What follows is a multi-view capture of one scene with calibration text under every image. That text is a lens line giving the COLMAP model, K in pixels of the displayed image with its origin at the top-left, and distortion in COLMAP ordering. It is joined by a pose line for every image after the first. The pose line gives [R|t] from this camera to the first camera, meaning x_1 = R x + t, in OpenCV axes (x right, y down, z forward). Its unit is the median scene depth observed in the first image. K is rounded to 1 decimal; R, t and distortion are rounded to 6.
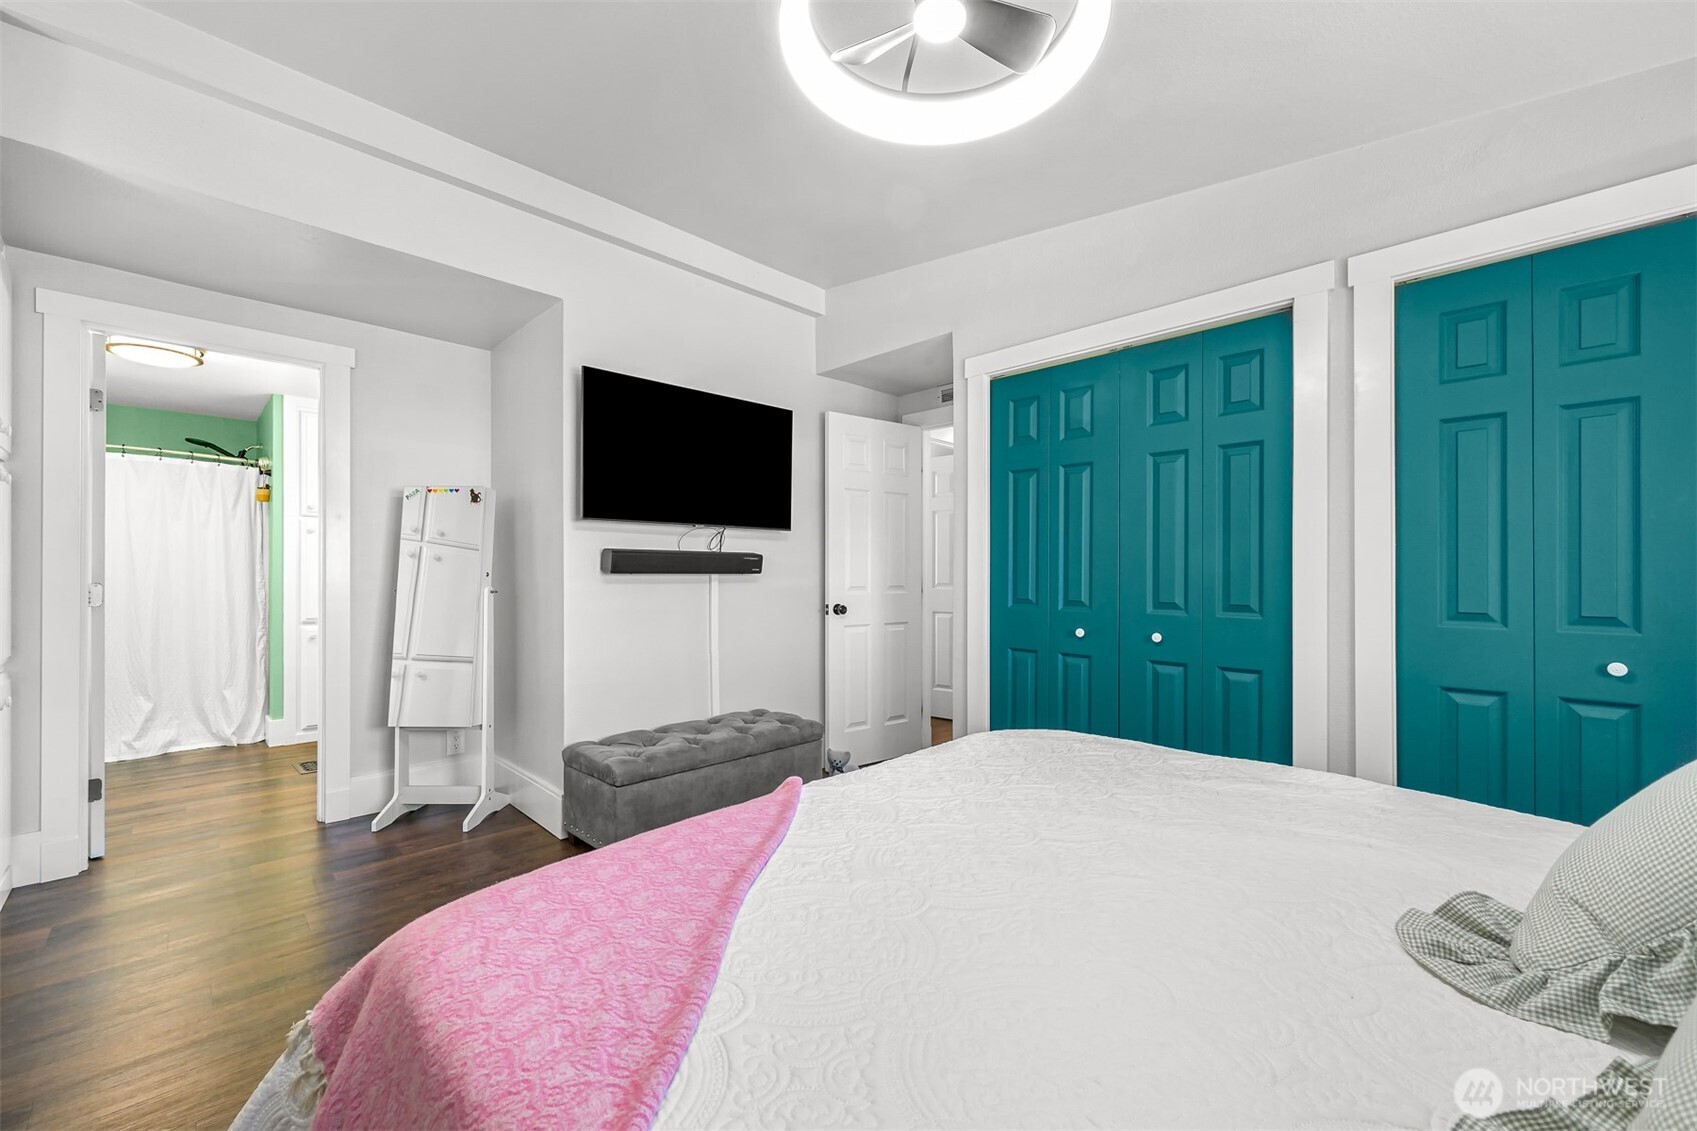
lens RADIAL K [[668.0, 0, 842.8], [0, 668.0, 581.1], [0, 0, 1]] dist [-0.007270, -0.000124]
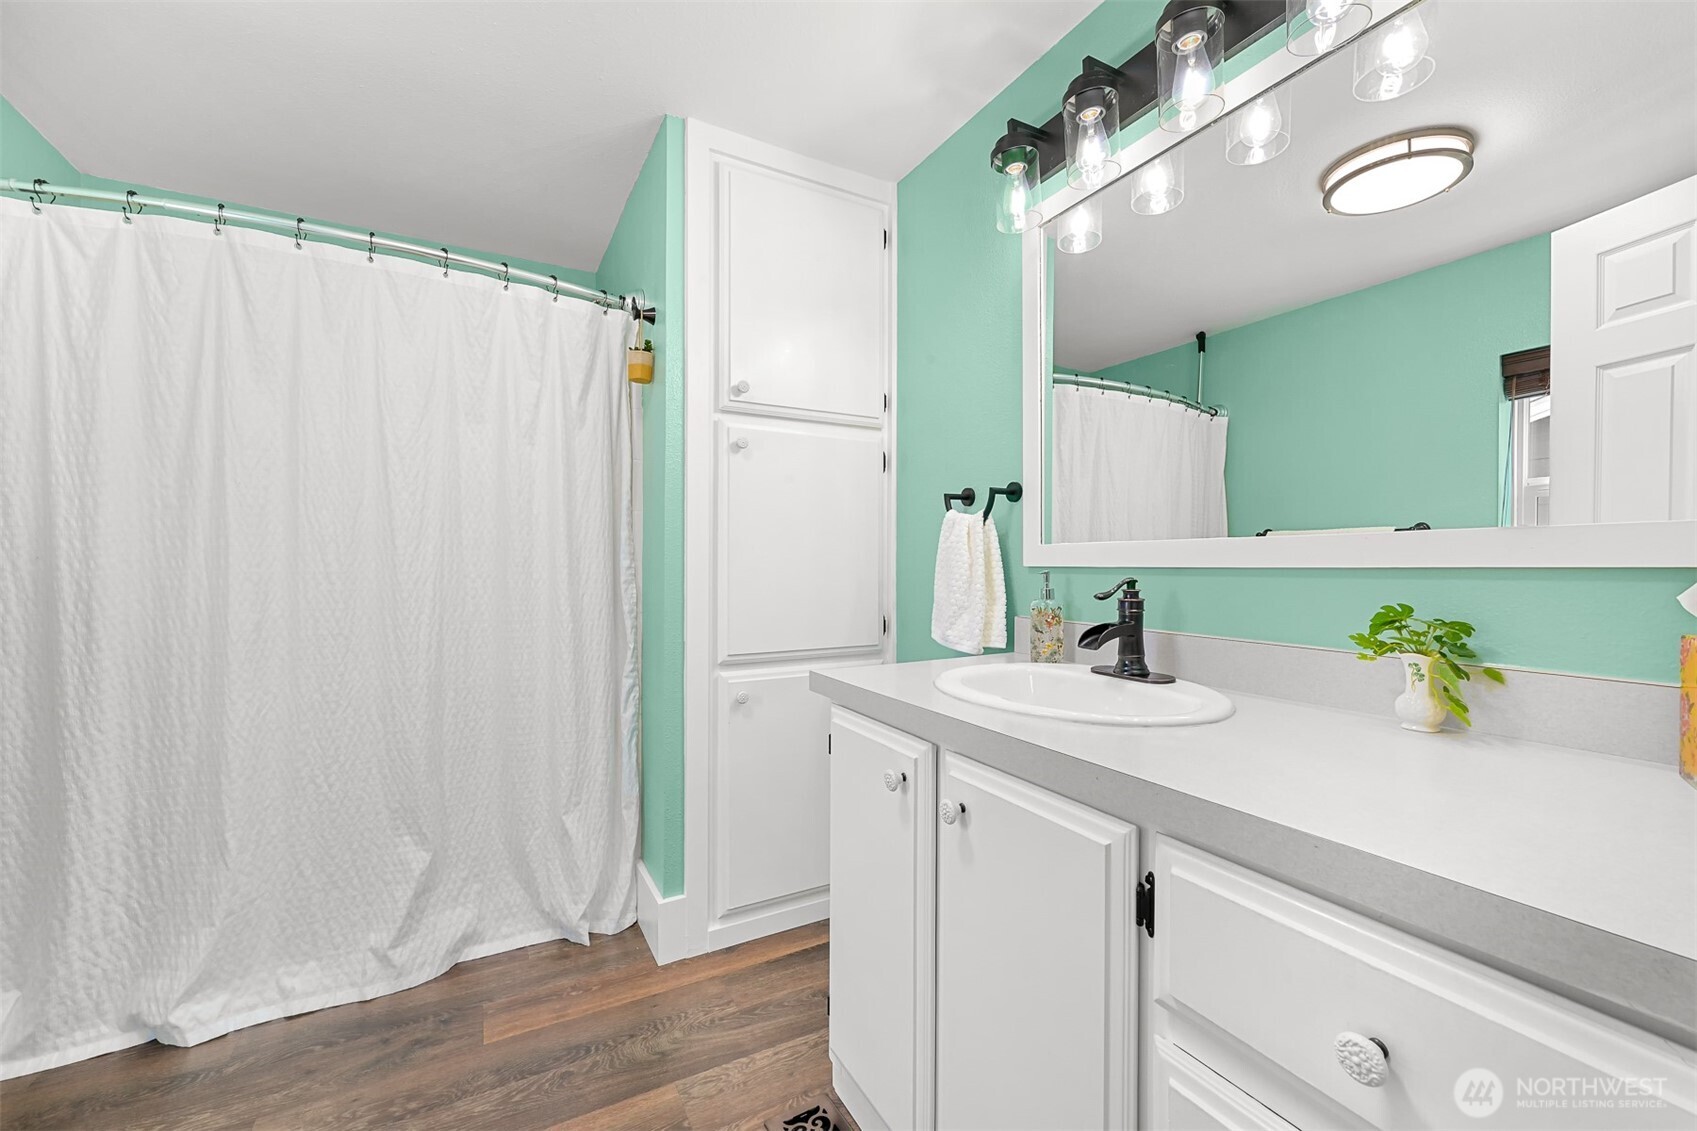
lens RADIAL K [[668.0, 0, 851.9], [0, 668.0, 563.8], [0, 0, 1]] dist [-0.007270, -0.000124]
pose [[0.963544, 0.002233, -0.267539, -0.626506], [-0.001675, 0.999996, 0.002313, -0.002274], [0.267543, -0.001780, 0.963544, 0.621226]]
